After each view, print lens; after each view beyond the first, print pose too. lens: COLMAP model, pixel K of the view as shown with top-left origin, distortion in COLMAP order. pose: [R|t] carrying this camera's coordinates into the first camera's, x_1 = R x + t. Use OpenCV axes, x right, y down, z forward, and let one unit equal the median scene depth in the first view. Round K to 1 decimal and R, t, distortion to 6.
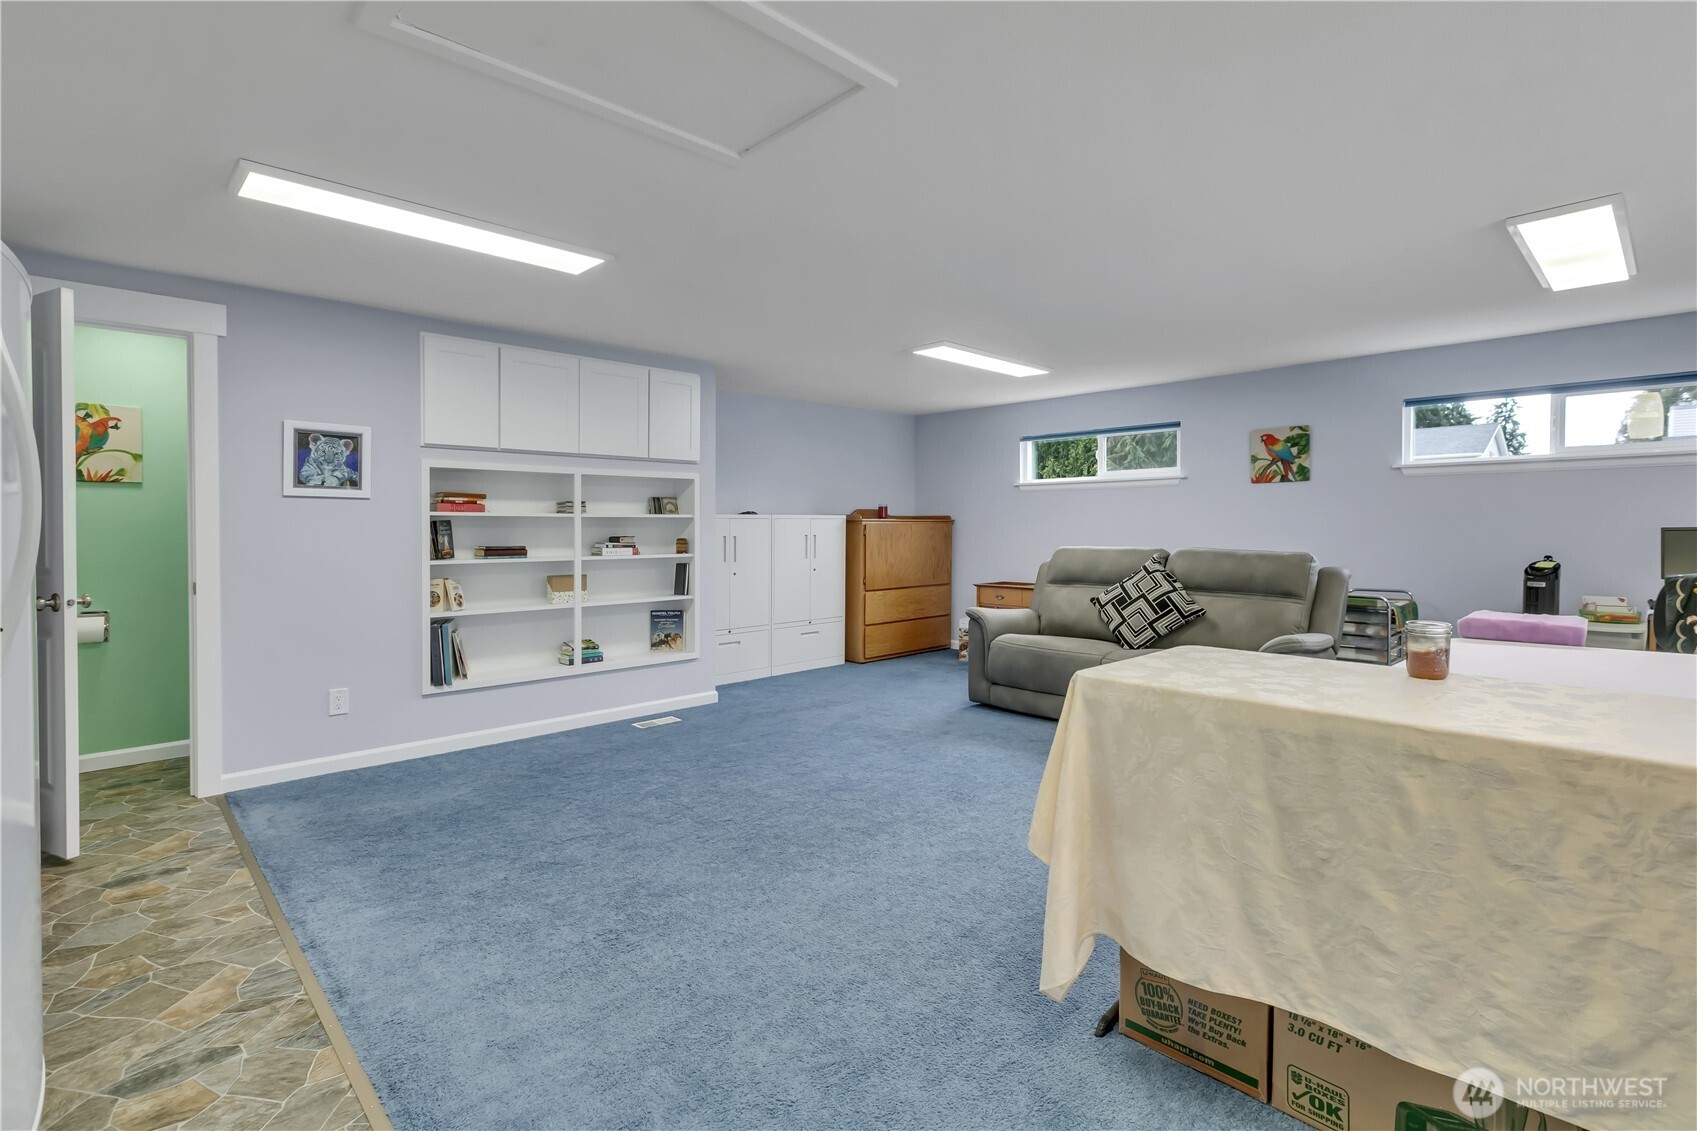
lens RADIAL K [[789.6, 0, 844.0], [0, 789.6, 556.4], [0, 0, 1]] dist [-0.006170, -0.000397]
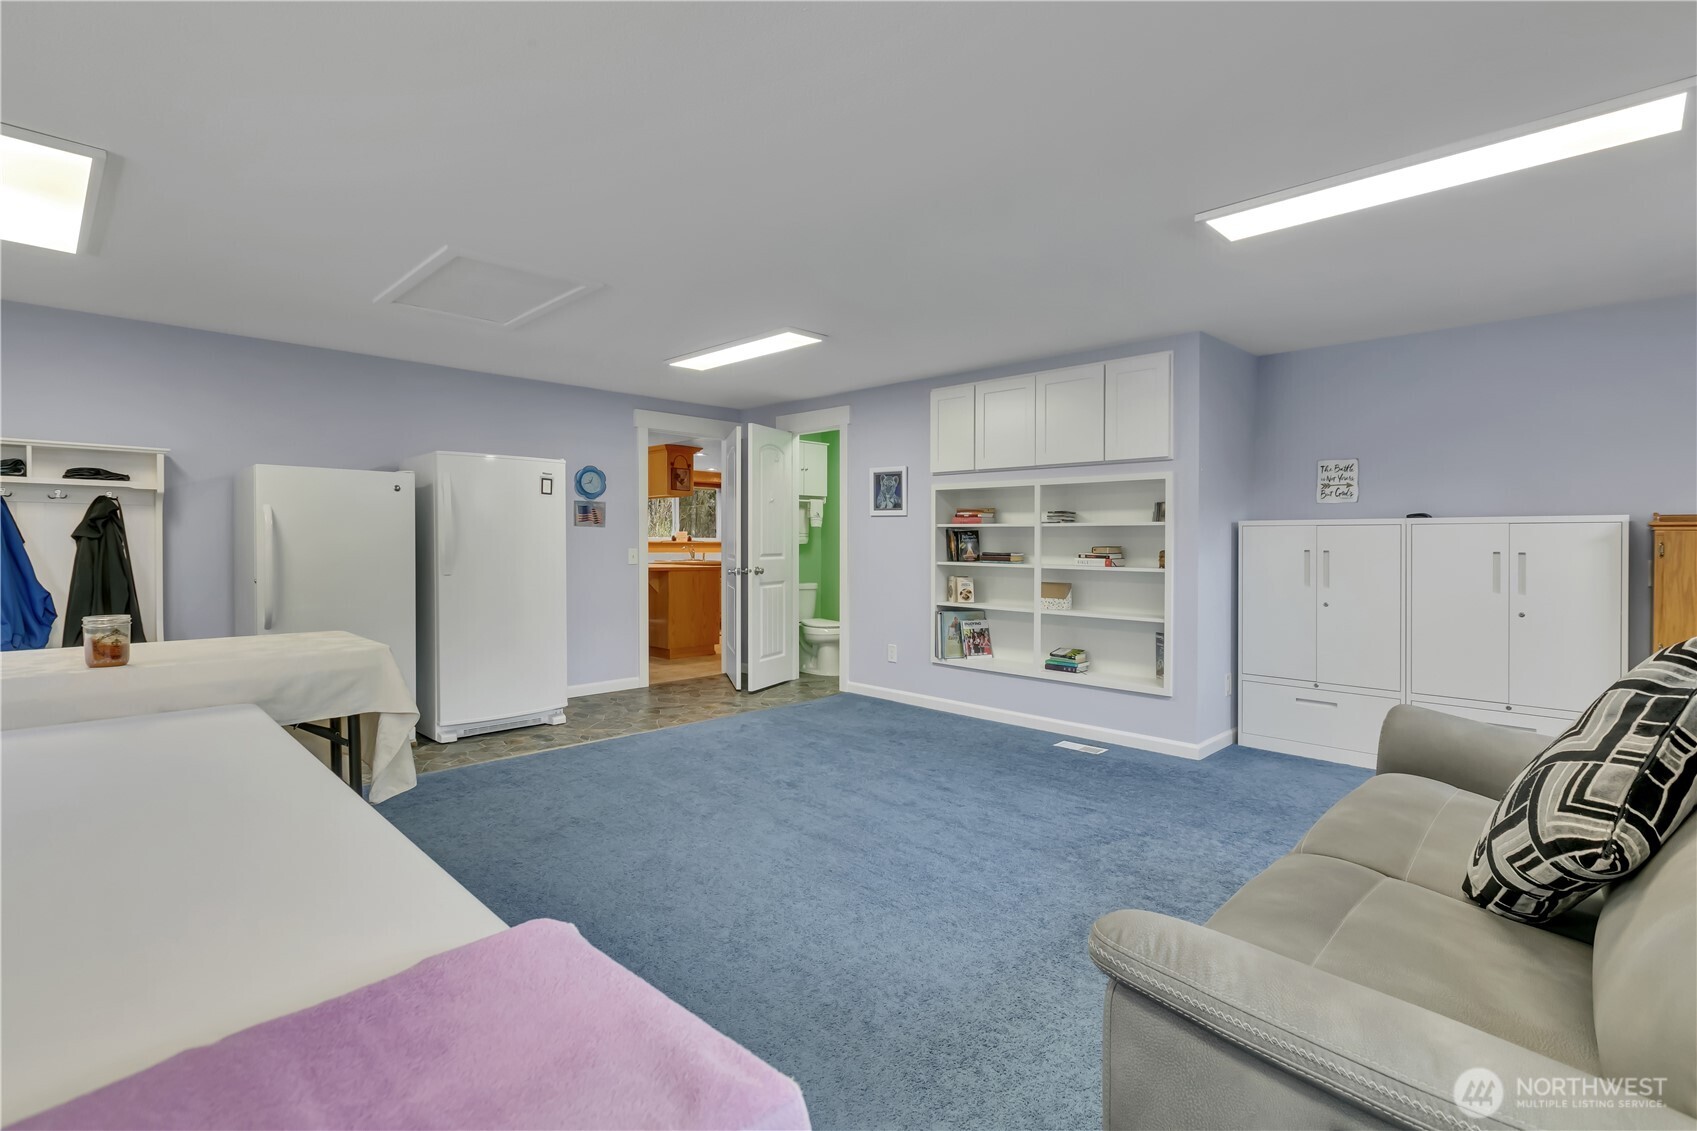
lens RADIAL K [[789.6, 0, 845.1], [0, 789.6, 547.3], [0, 0, 1]] dist [-0.006170, -0.000397]
pose [[0.022839, 0.016218, -0.999608, 0.791007], [-0.039264, 0.999112, 0.015313, -0.032400], [0.998968, 0.038899, 0.023455, 0.821227]]
